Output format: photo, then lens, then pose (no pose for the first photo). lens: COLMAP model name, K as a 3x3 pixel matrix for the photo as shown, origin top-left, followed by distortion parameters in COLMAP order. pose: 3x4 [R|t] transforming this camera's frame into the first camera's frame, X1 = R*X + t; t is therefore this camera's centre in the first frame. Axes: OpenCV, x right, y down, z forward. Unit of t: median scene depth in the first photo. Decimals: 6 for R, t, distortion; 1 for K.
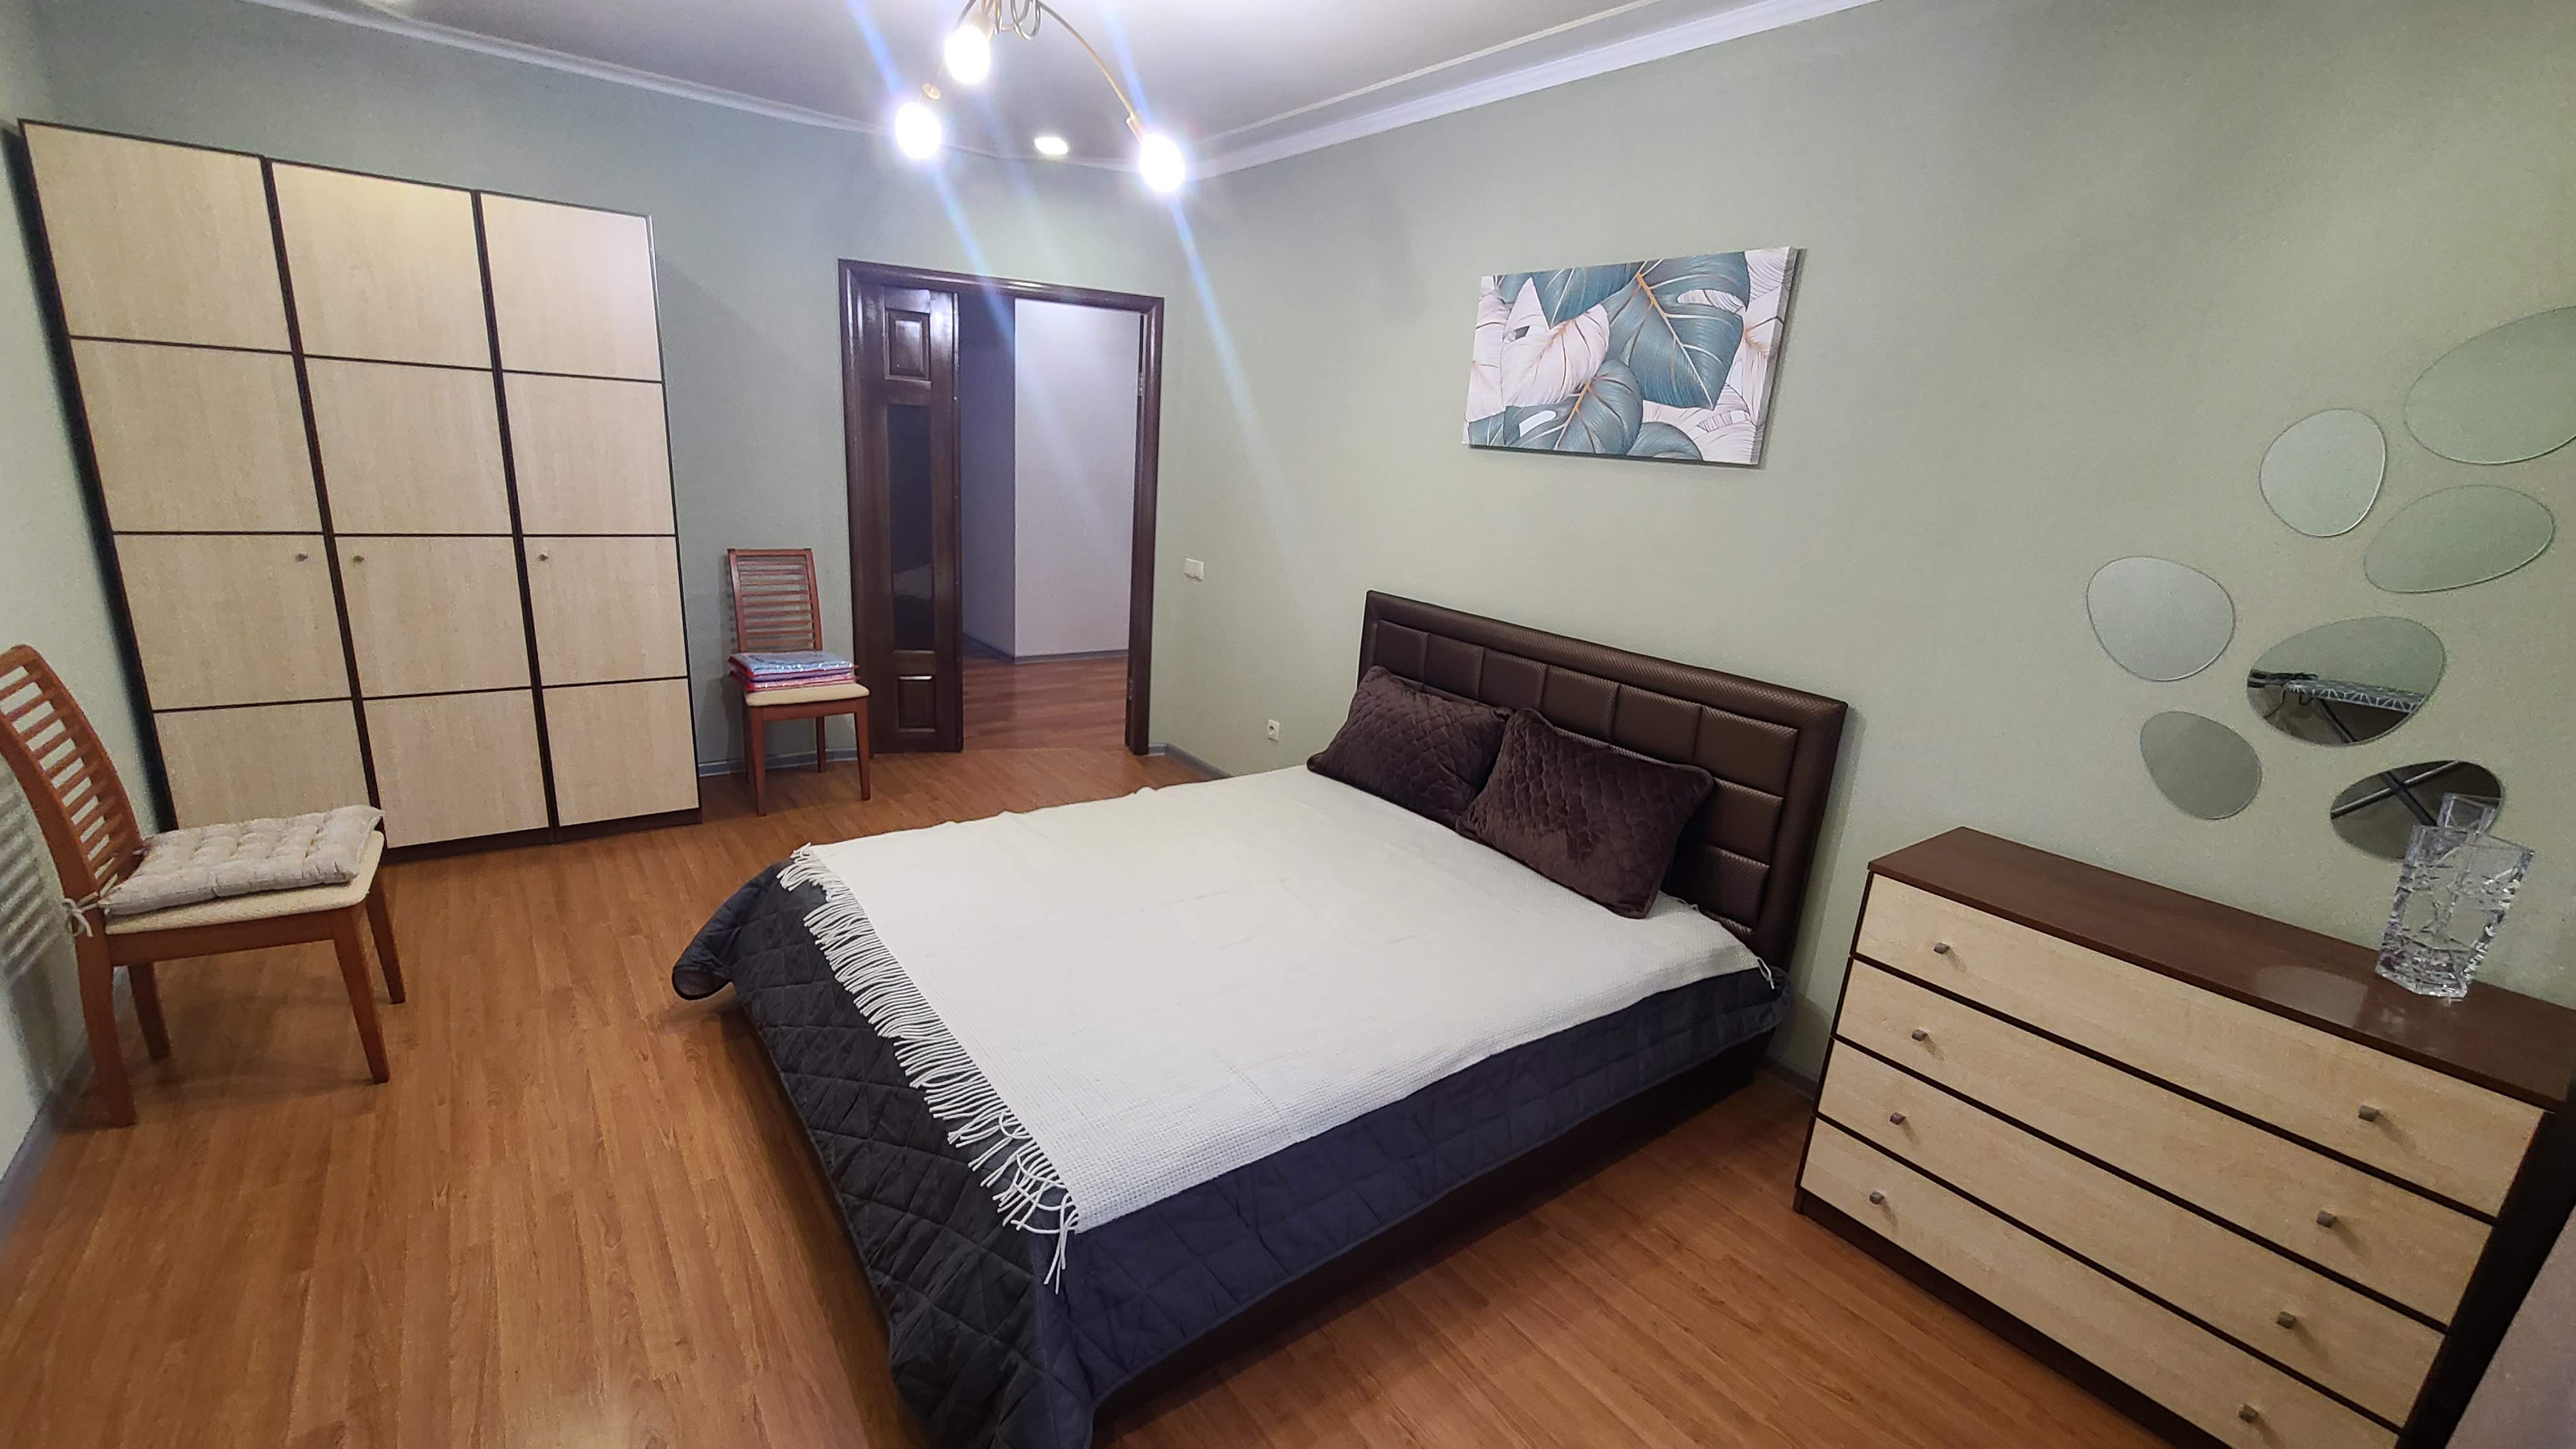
lens RADIAL K [[1045.4, 0, 1286.6], [0, 1045.4, 725.0], [0, 0, 1]] dist [0.004285, -0.004708]
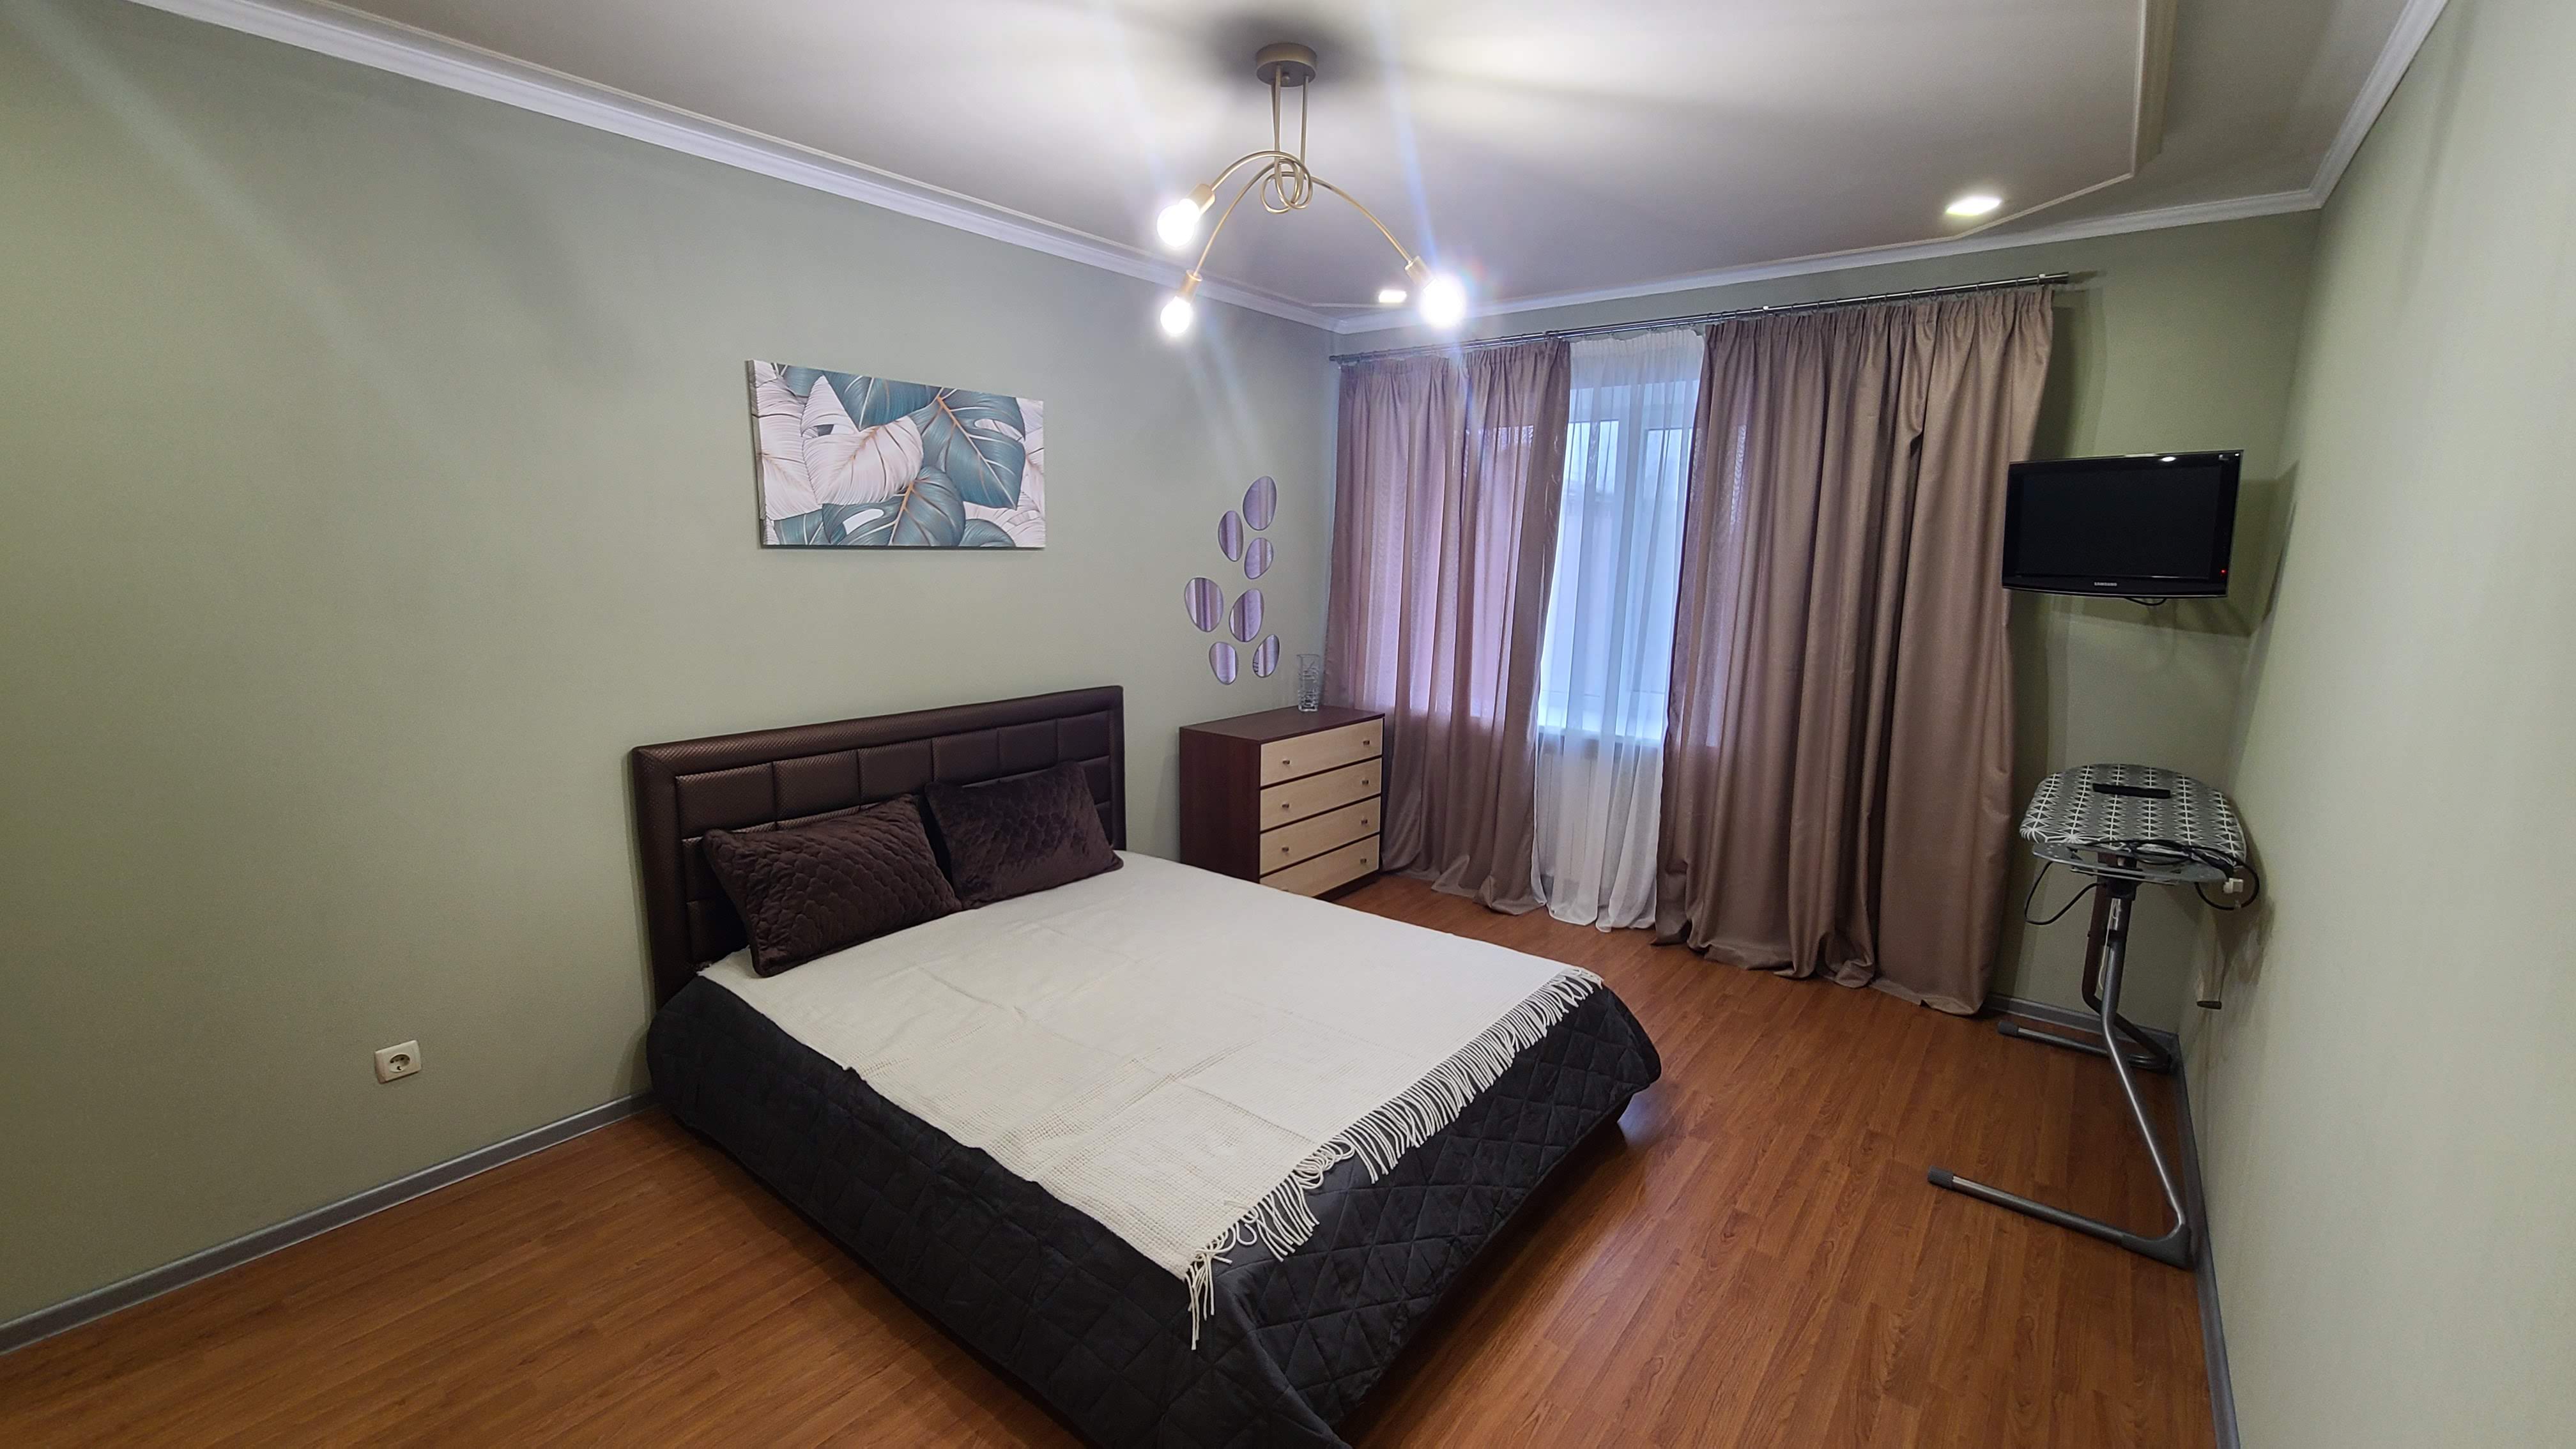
lens RADIAL K [[1045.4, 0, 1285.6], [0, 1045.4, 719.1], [0, 0, 1]] dist [0.004285, -0.004708]
pose [[-0.250777, -0.239905, 0.937847, -0.932257], [0.219941, 0.929348, 0.296543, -0.344741], [-0.942728, 0.280637, -0.180294, 0.914024]]
